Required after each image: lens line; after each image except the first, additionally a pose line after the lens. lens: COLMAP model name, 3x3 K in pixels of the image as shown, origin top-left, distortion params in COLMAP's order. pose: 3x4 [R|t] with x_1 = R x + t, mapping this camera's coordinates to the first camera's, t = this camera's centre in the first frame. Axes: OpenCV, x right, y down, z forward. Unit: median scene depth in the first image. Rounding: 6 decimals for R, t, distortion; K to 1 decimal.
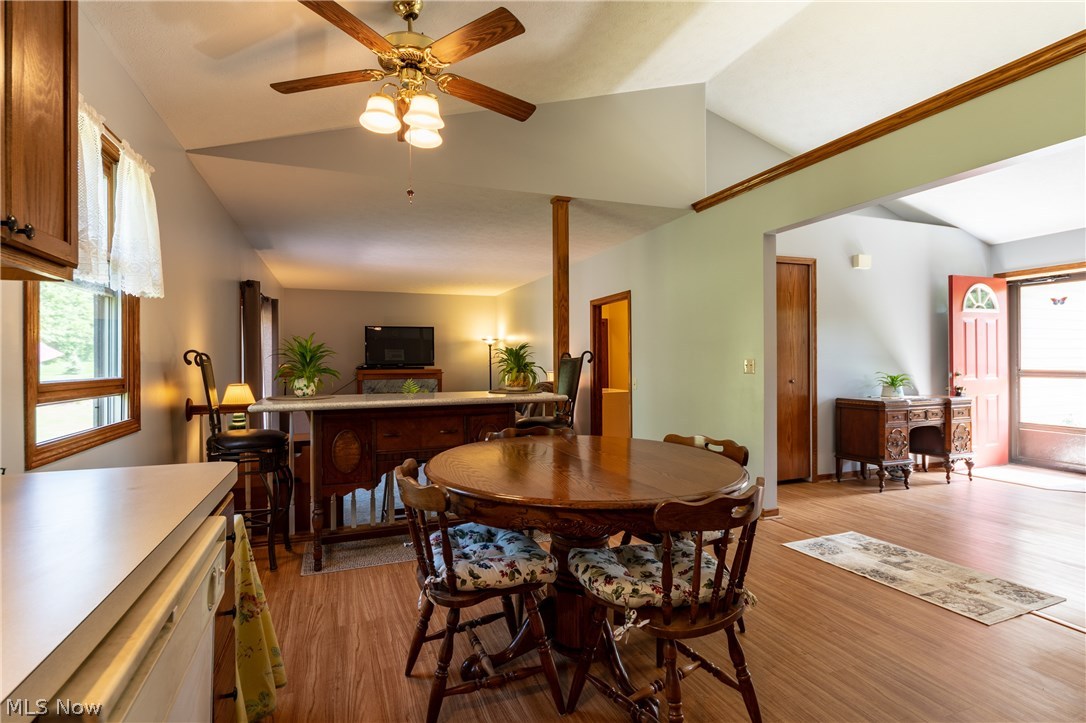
lens RADIAL K [[524.1, 0, 539.8], [0, 524.1, 359.4], [0, 0, 1]] dist [0.001905, 0.000168]
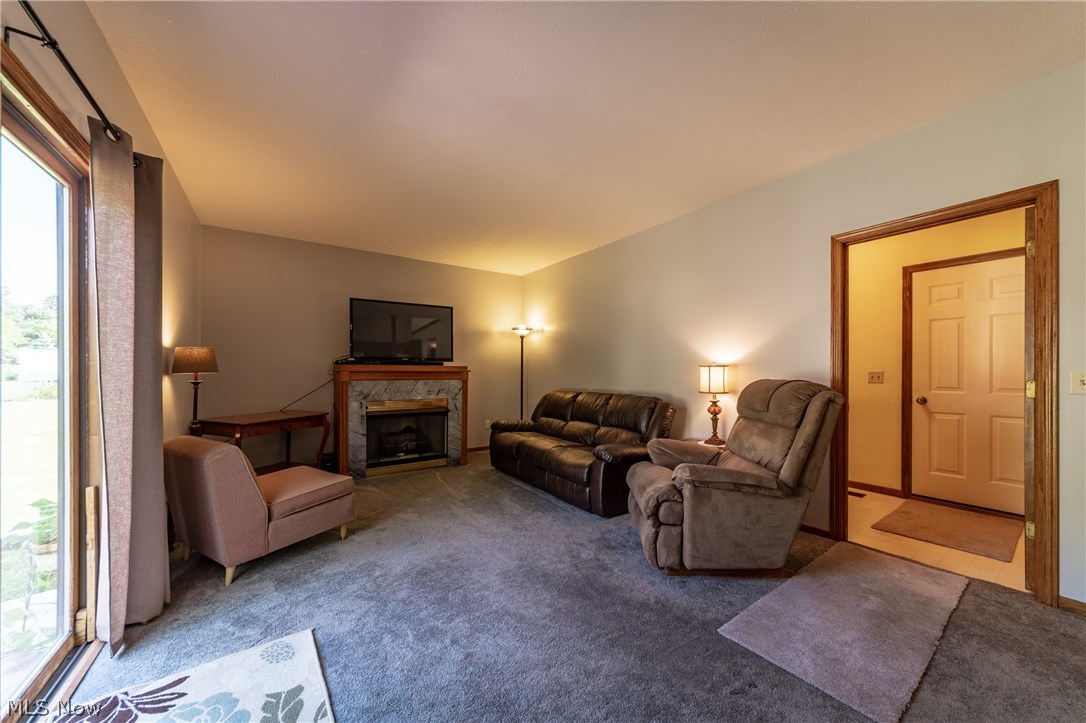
lens RADIAL K [[365.6, 0, 547.6], [0, 365.6, 371.2], [0, 0, 1]] dist [-0.000143, 0.000009]
pose [[0.966111, 0.000407, 0.258125, -0.209553], [-0.000925, 0.999998, 0.001887, 0.024641], [-0.258124, -0.002062, 0.966110, 0.497752]]
